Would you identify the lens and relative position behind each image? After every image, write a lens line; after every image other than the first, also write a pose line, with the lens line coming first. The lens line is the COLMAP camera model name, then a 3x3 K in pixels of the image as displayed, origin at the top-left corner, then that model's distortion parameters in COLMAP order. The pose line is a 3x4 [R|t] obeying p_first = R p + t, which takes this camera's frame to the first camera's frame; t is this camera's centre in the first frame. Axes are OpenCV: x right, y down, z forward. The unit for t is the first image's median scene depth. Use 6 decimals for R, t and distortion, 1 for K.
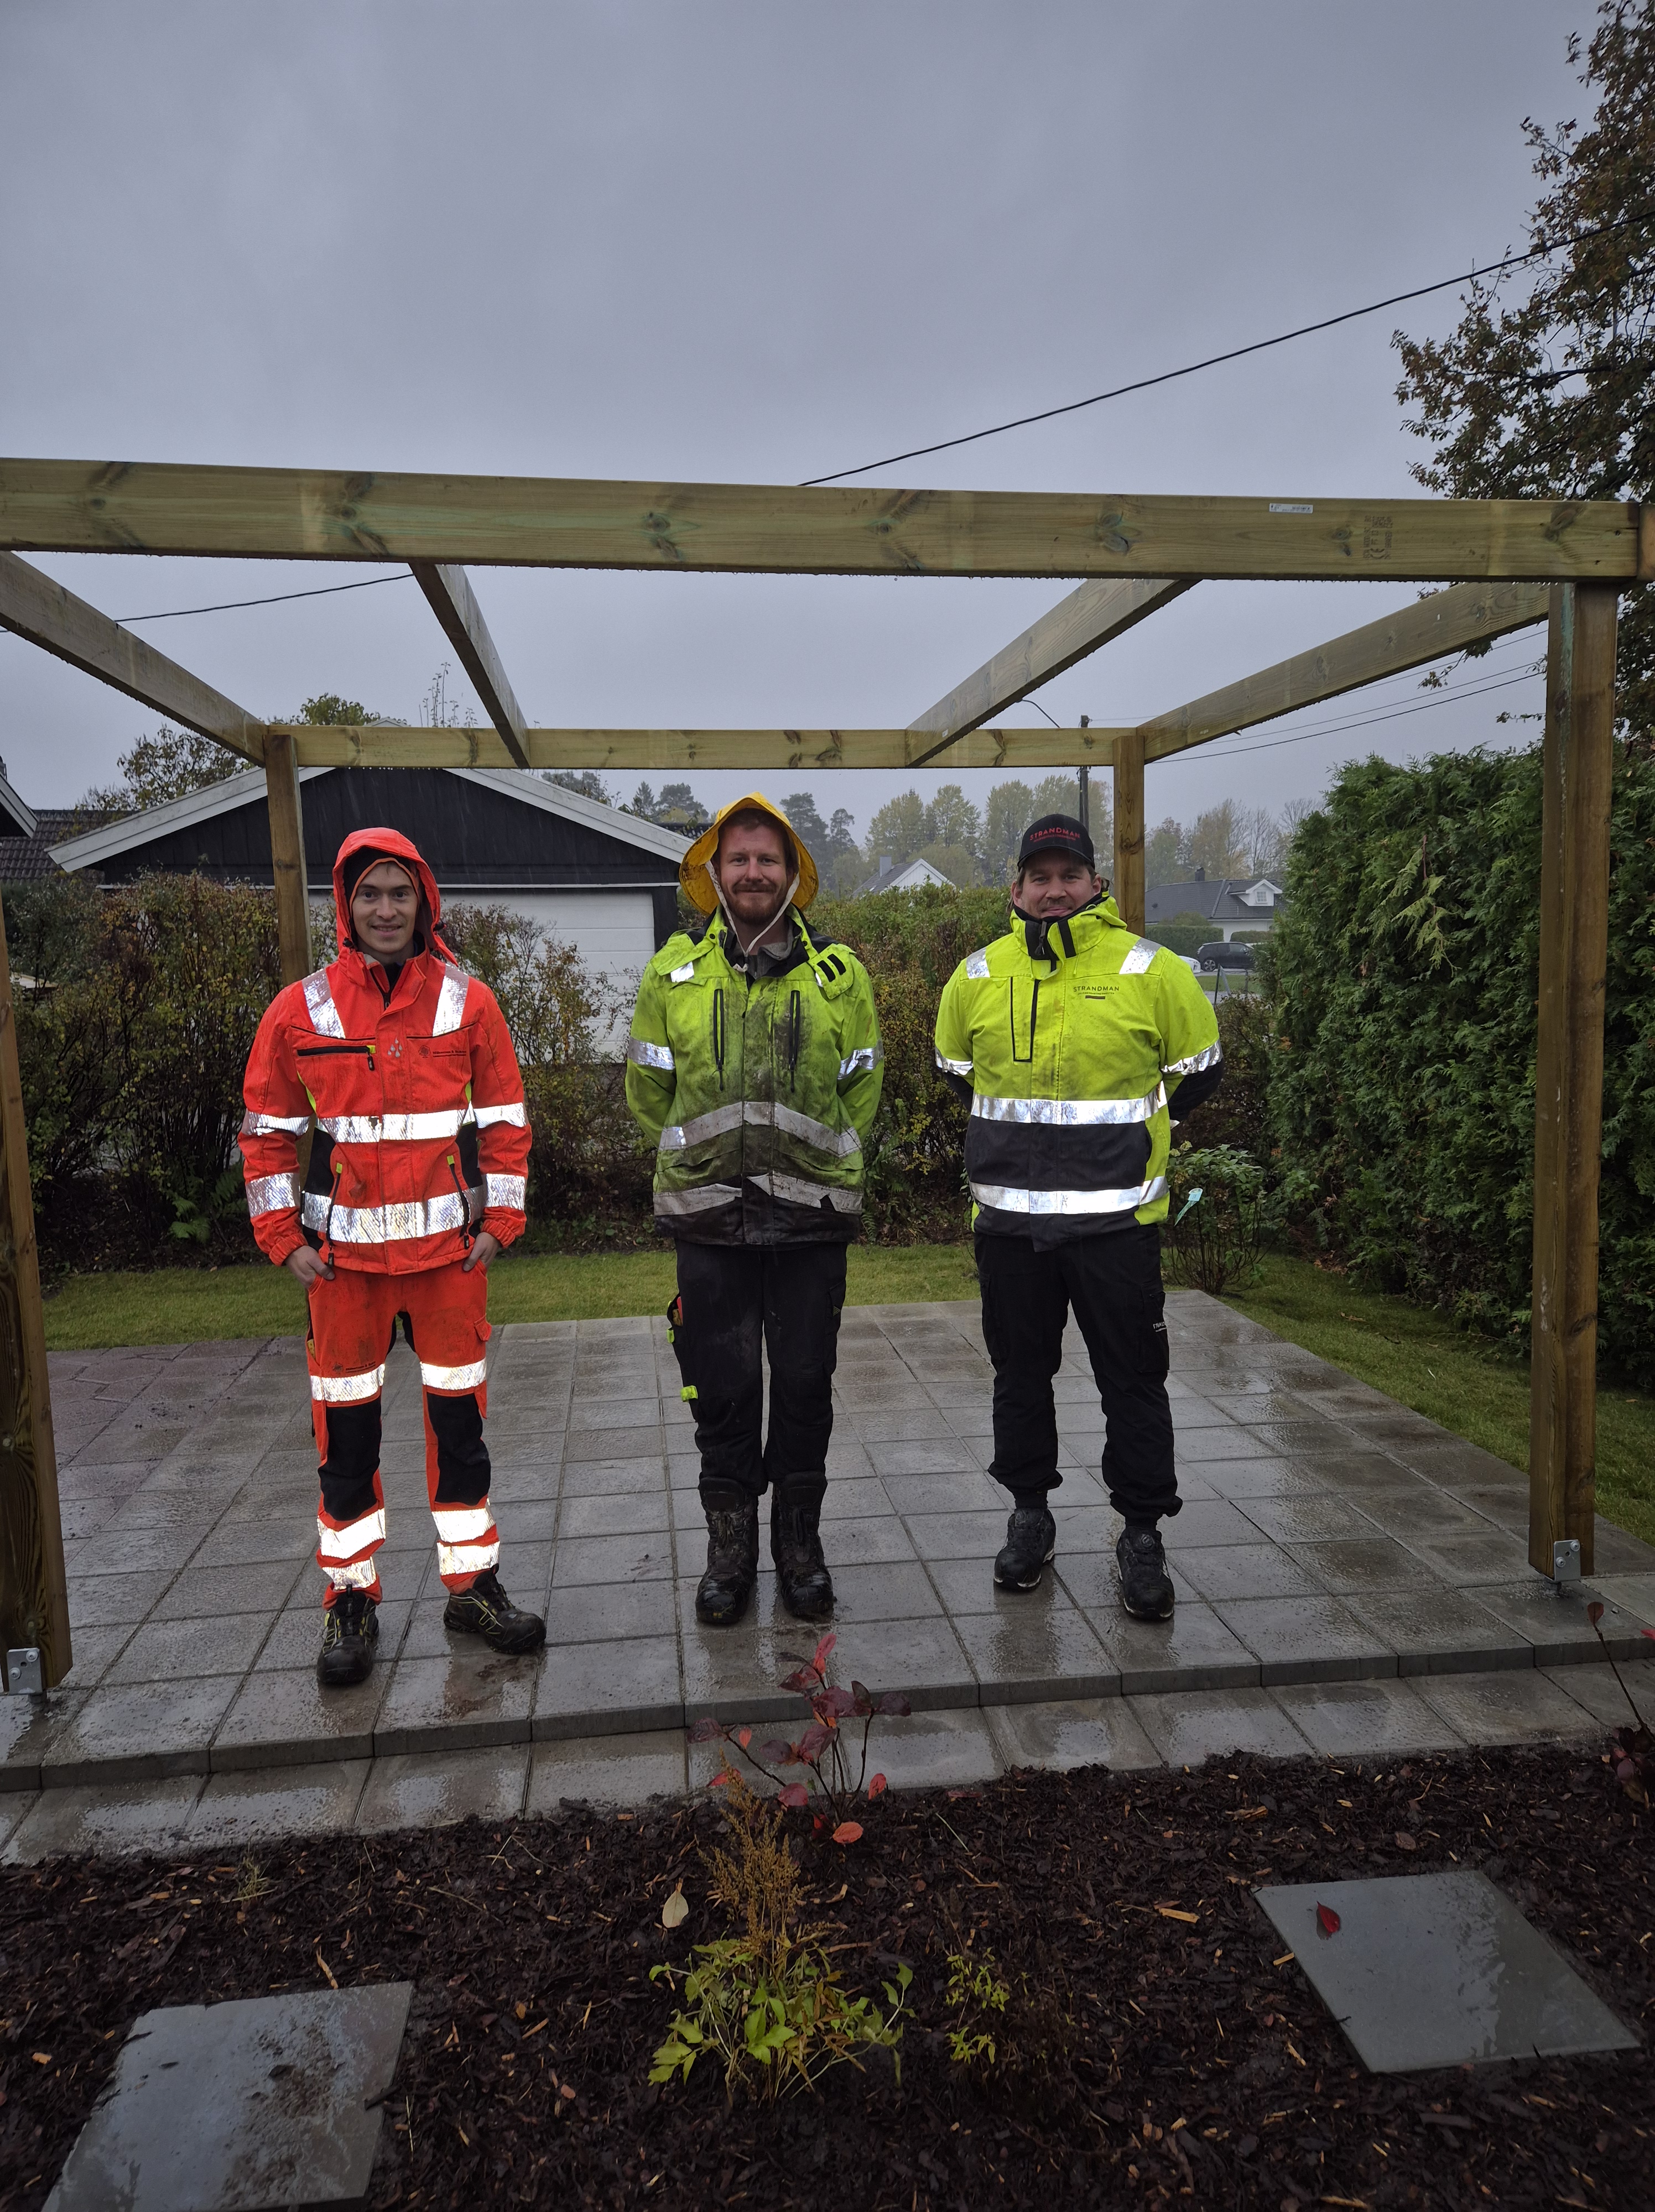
lens RADIAL K [[1464.6, 0, 827.5], [0, 1464.6, 1106.0], [0, 0, 1]] dist [0.085240, -0.069277]
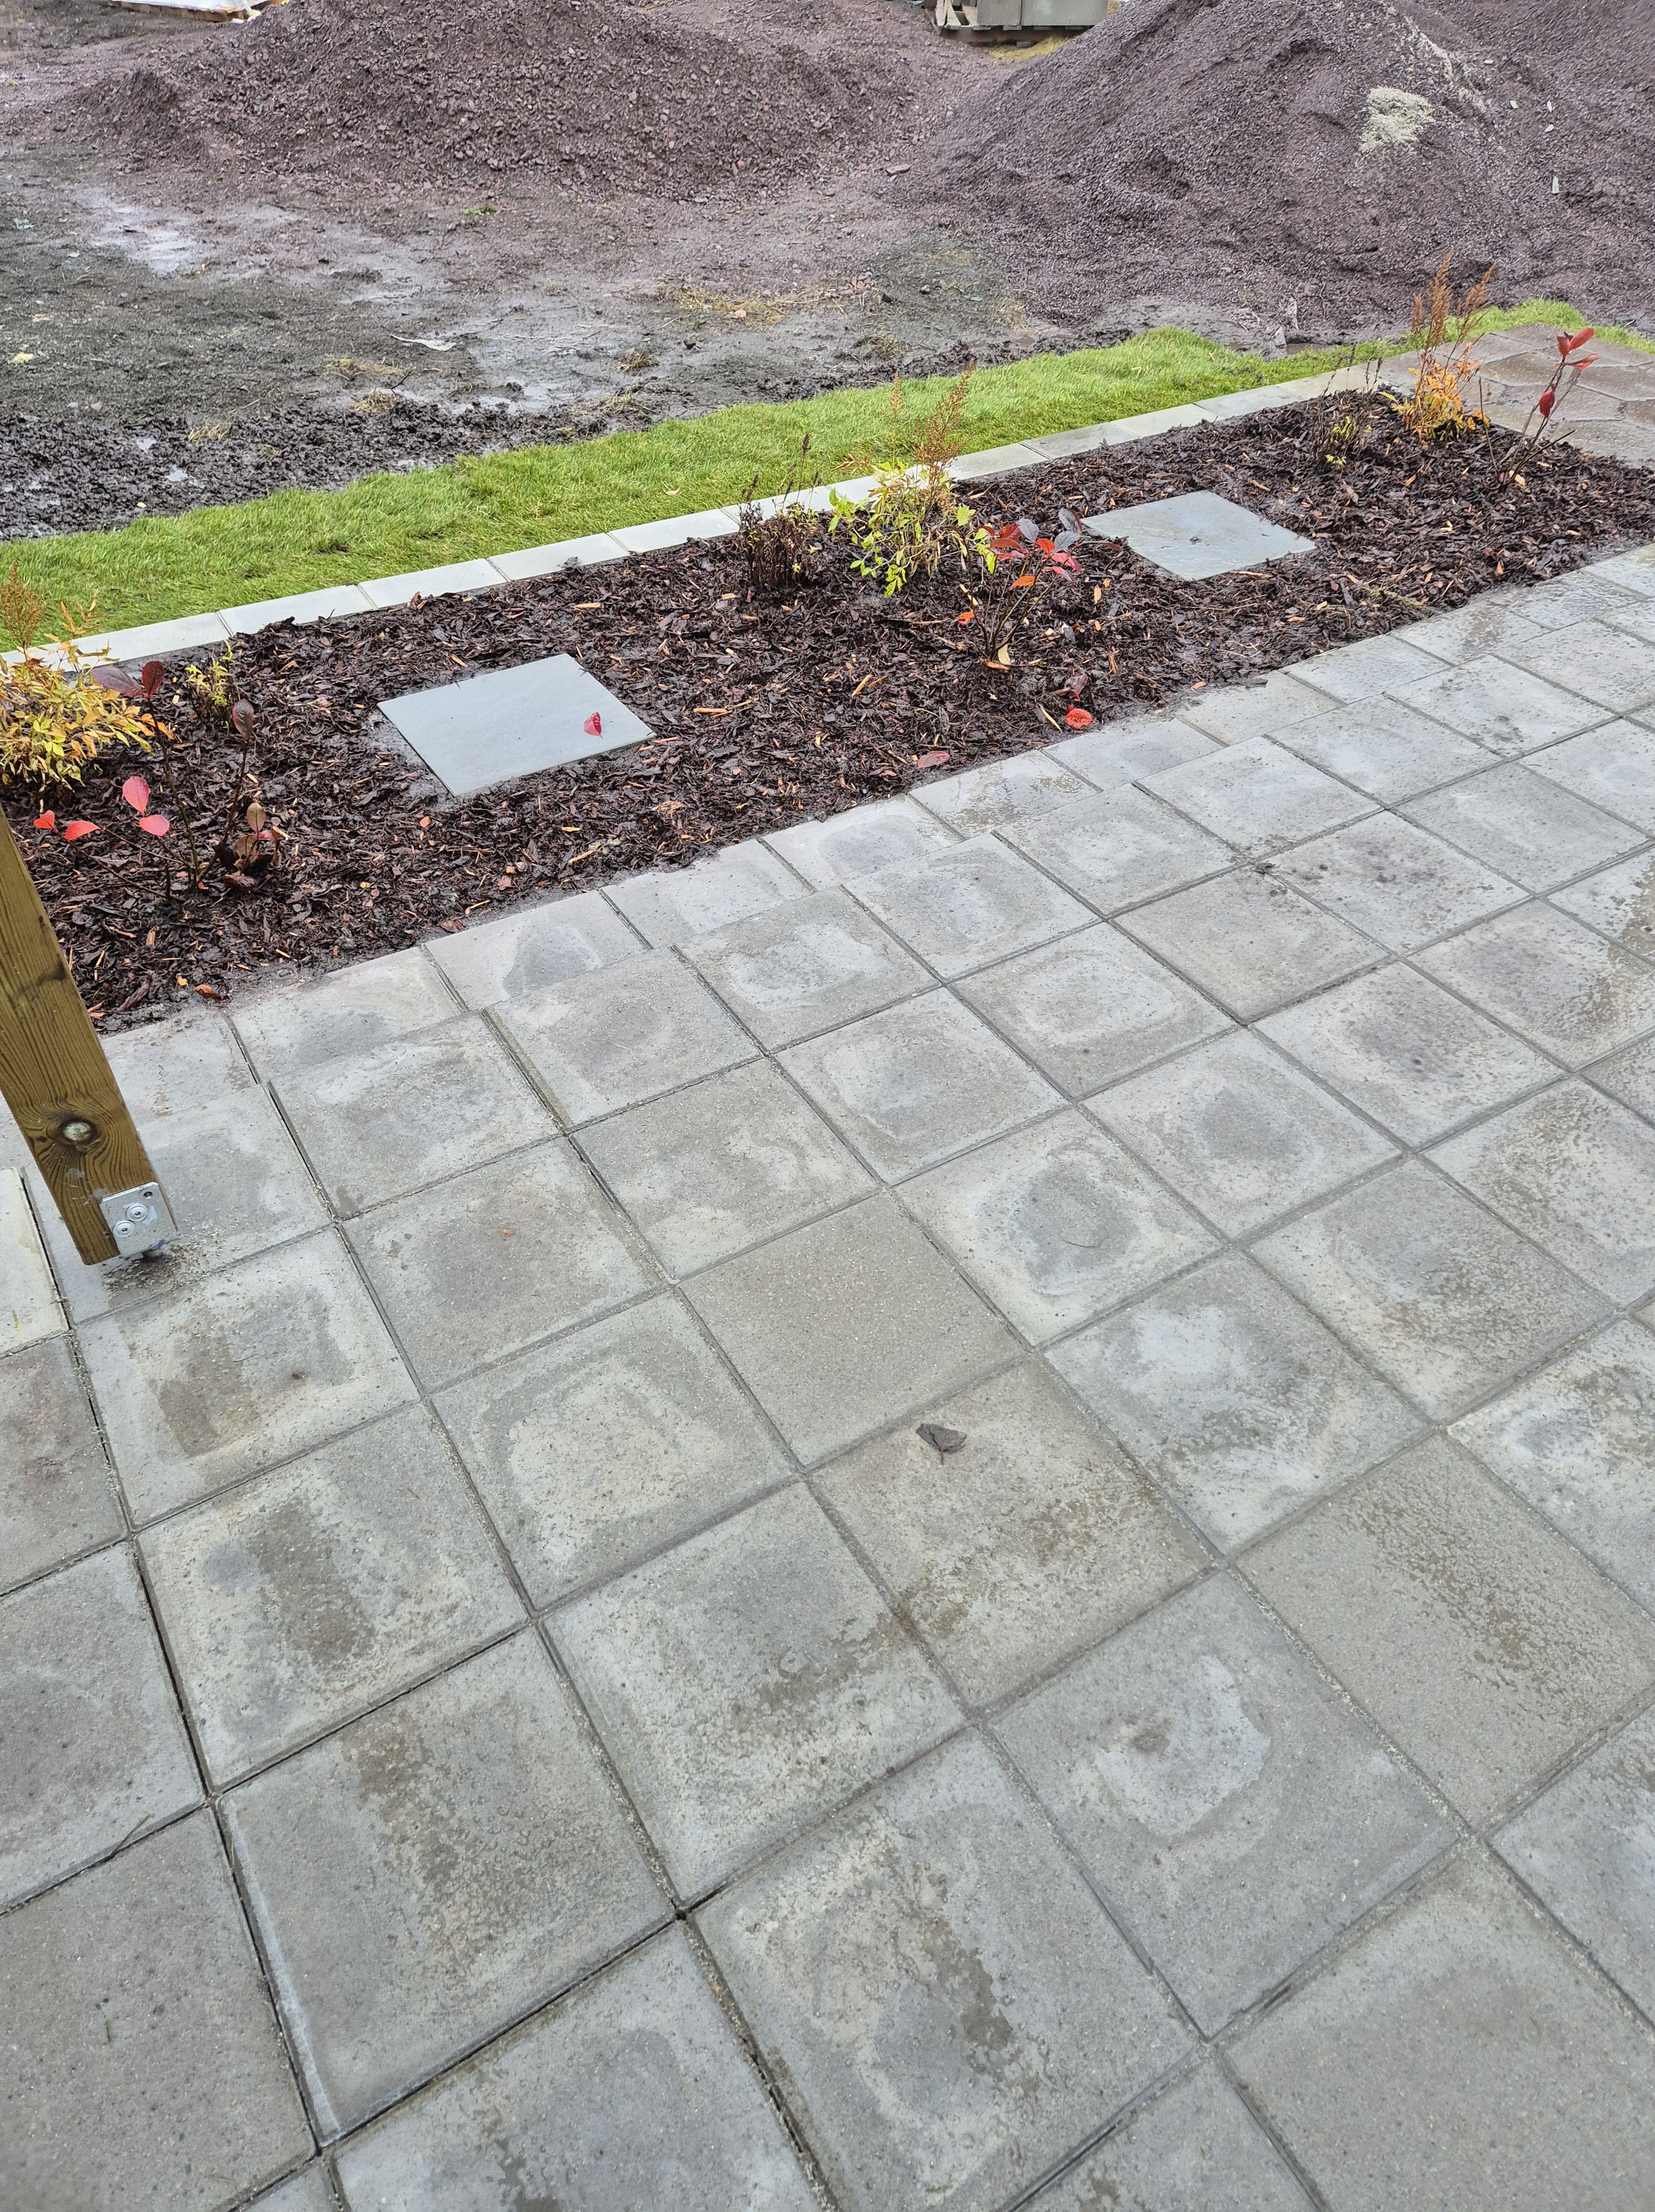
lens RADIAL K [[1488.2, 0, 819.9], [0, 1488.2, 1100.1], [0, 0, 1]] dist [0.085373, -0.071243]
pose [[-0.913005, 0.279878, -0.296799, 0.223225], [-0.035822, 0.669729, 0.741741, -0.055111], [0.406372, 0.687846, -0.601440, 0.734919]]
